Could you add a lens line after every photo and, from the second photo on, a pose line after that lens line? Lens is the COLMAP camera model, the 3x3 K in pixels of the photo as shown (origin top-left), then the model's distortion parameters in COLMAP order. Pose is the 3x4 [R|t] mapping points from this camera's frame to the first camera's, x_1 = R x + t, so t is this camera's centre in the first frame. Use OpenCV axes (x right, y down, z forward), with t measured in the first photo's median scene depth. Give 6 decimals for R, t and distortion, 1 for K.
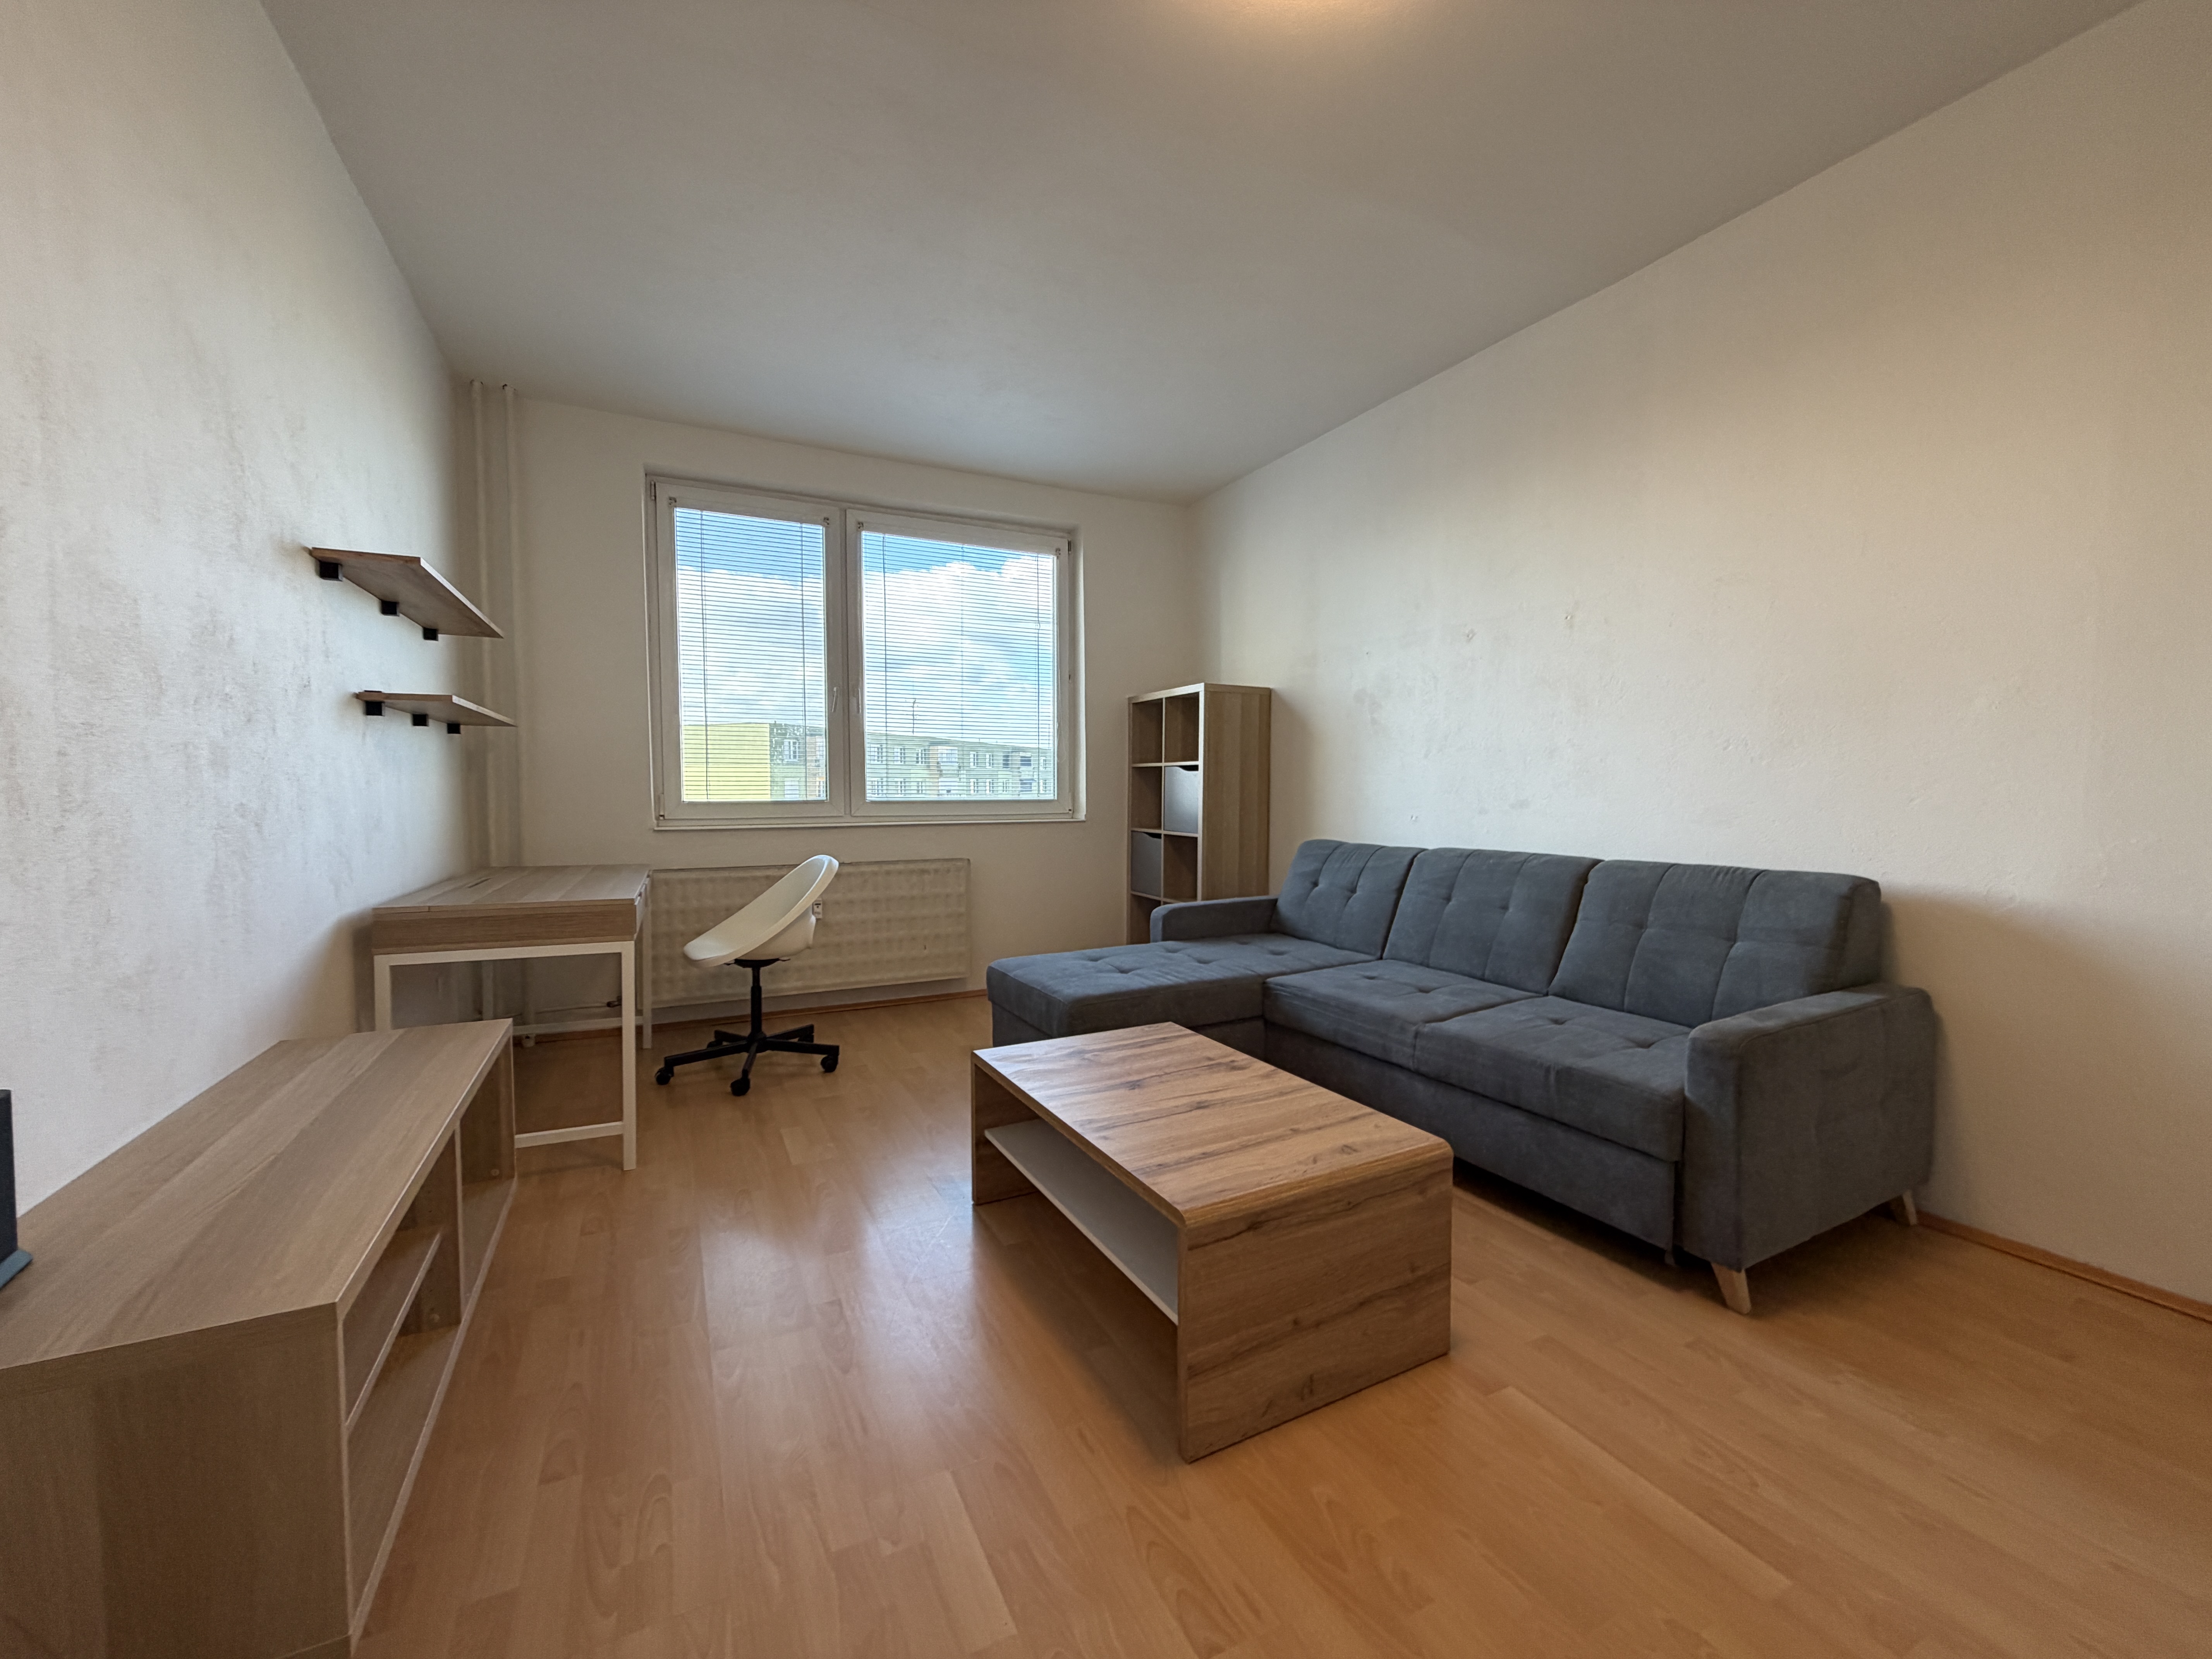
lens RADIAL K [[884.3, 0, 1107.8], [0, 884.3, 827.5], [0, 0, 1]] dist [-0.007033, 0.000747]
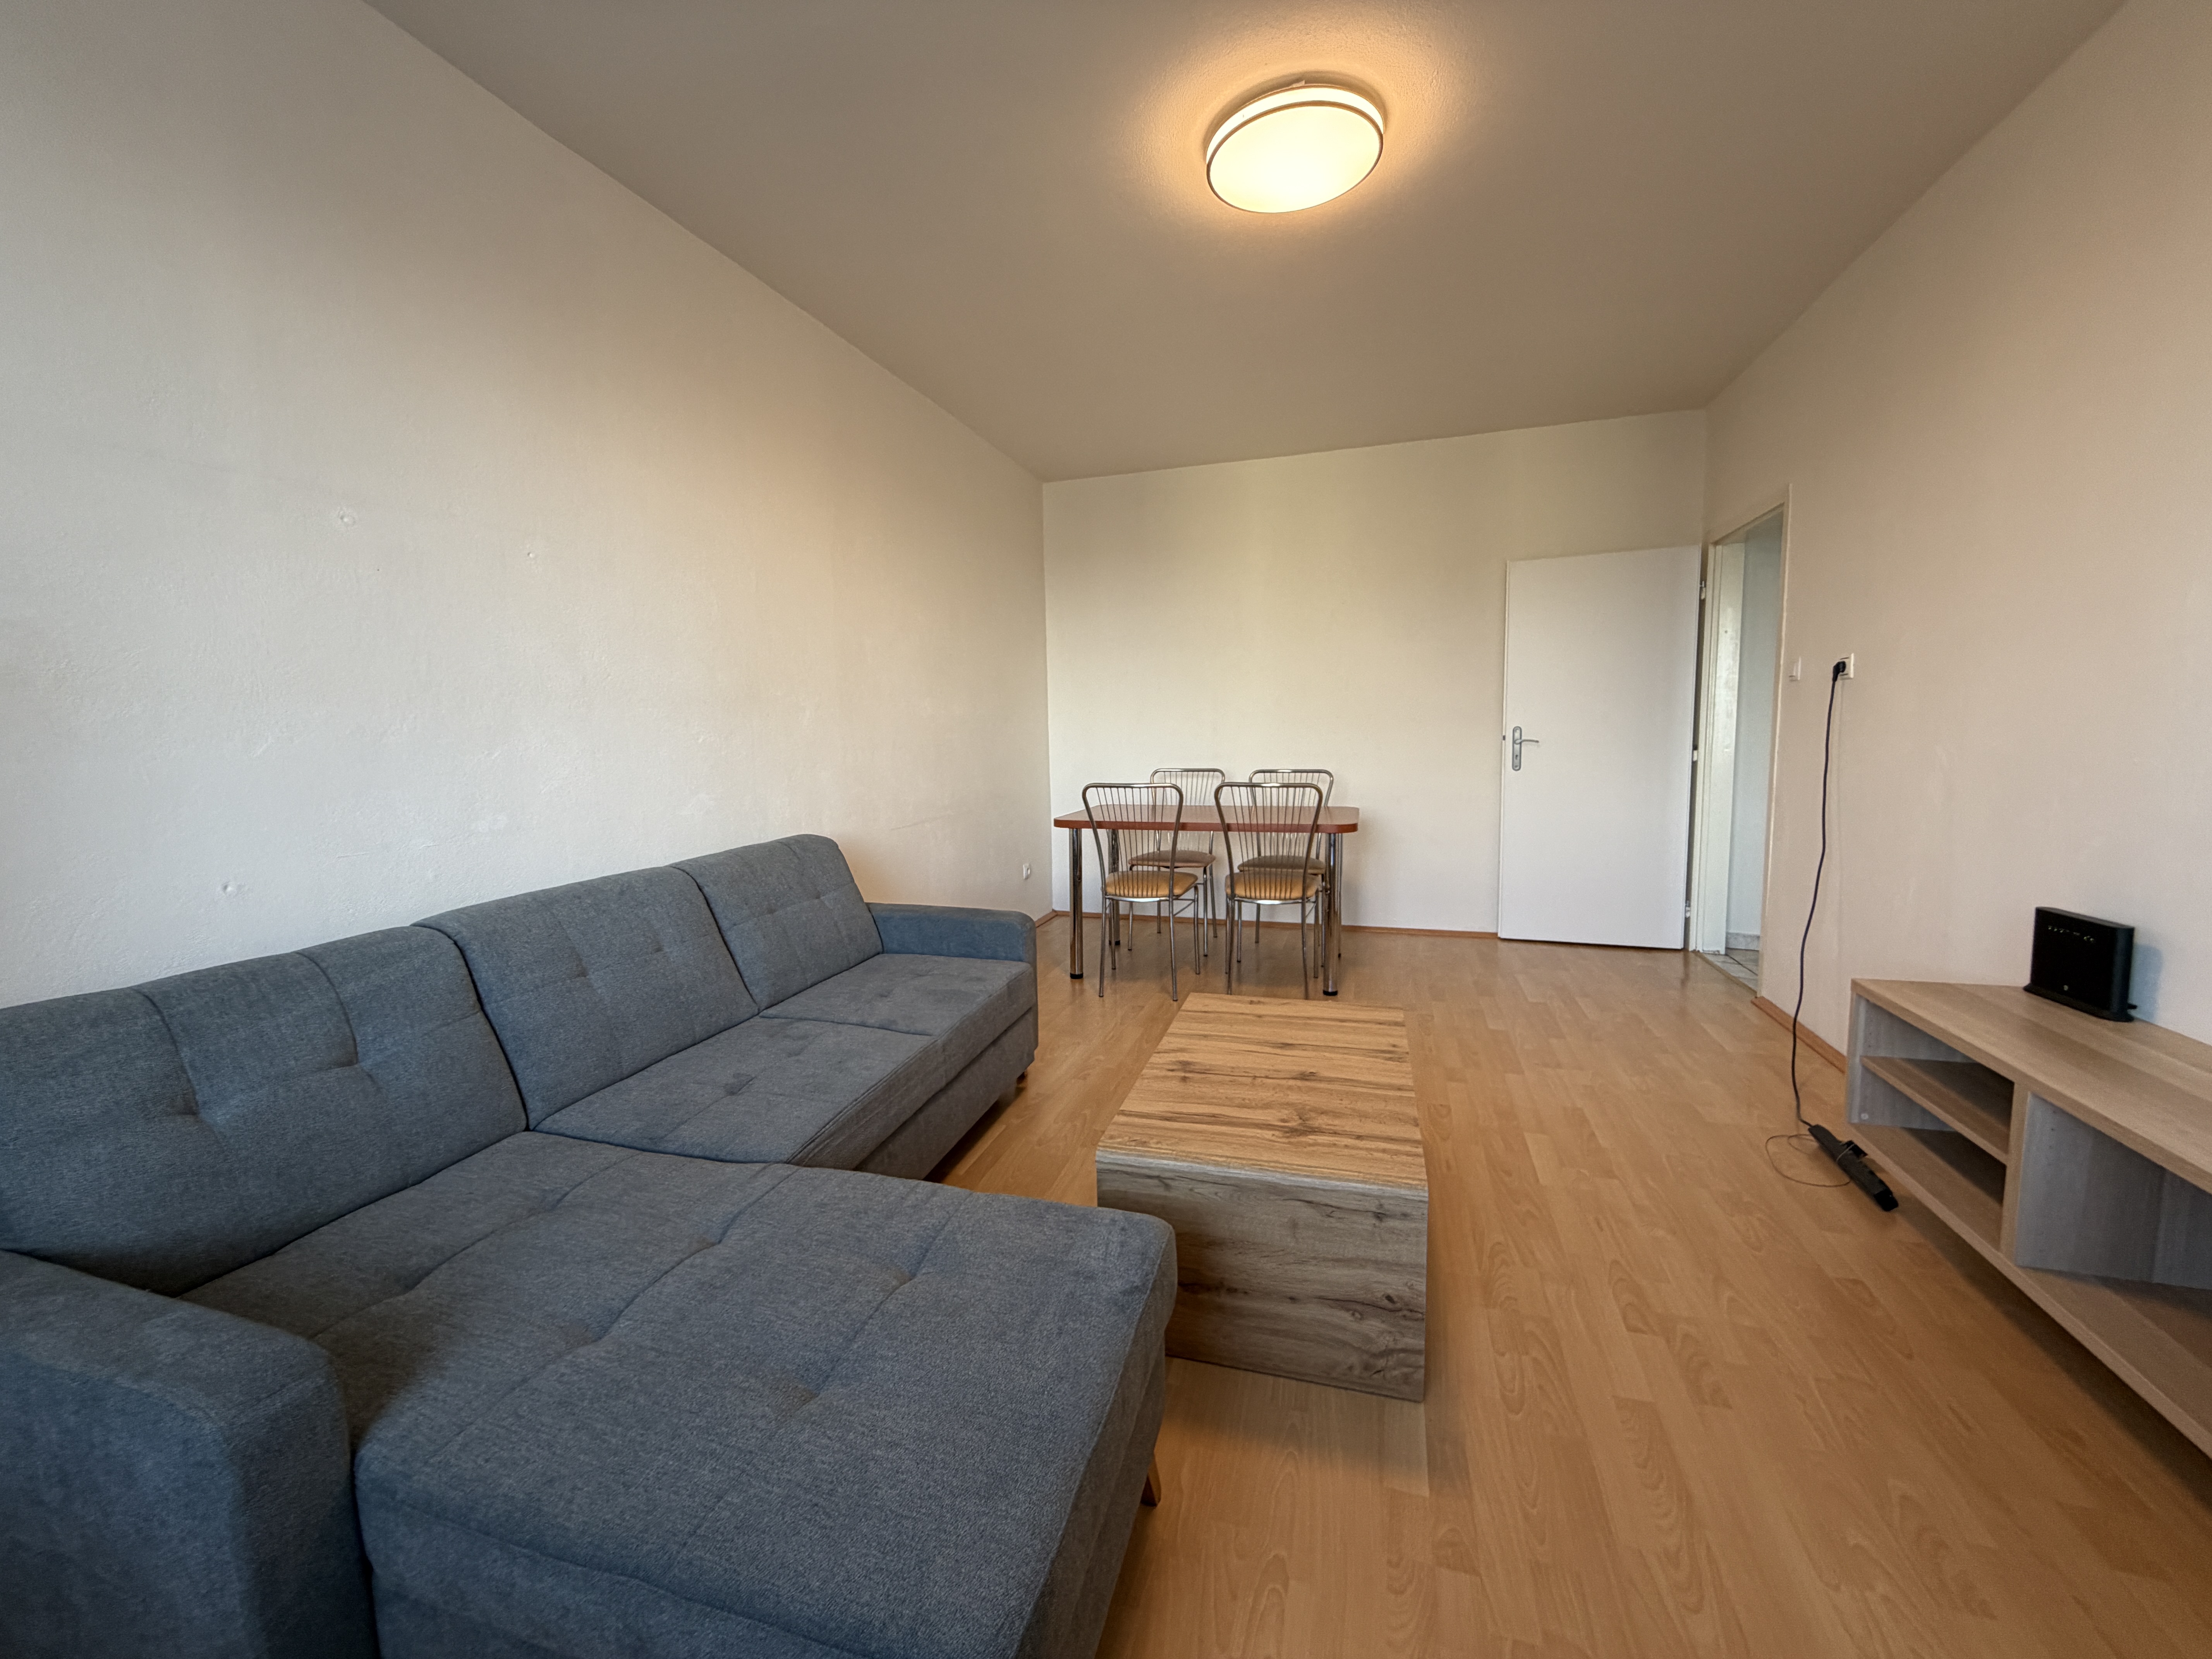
lens RADIAL K [[884.3, 0, 1103.0], [0, 884.3, 821.7], [0, 0, 1]] dist [-0.007033, 0.000747]
pose [[-0.719100, -0.057843, 0.692495, -0.512070], [0.051529, 0.989348, 0.136148, -0.147449], [-0.692994, 0.133588, -0.708459, 1.957430]]
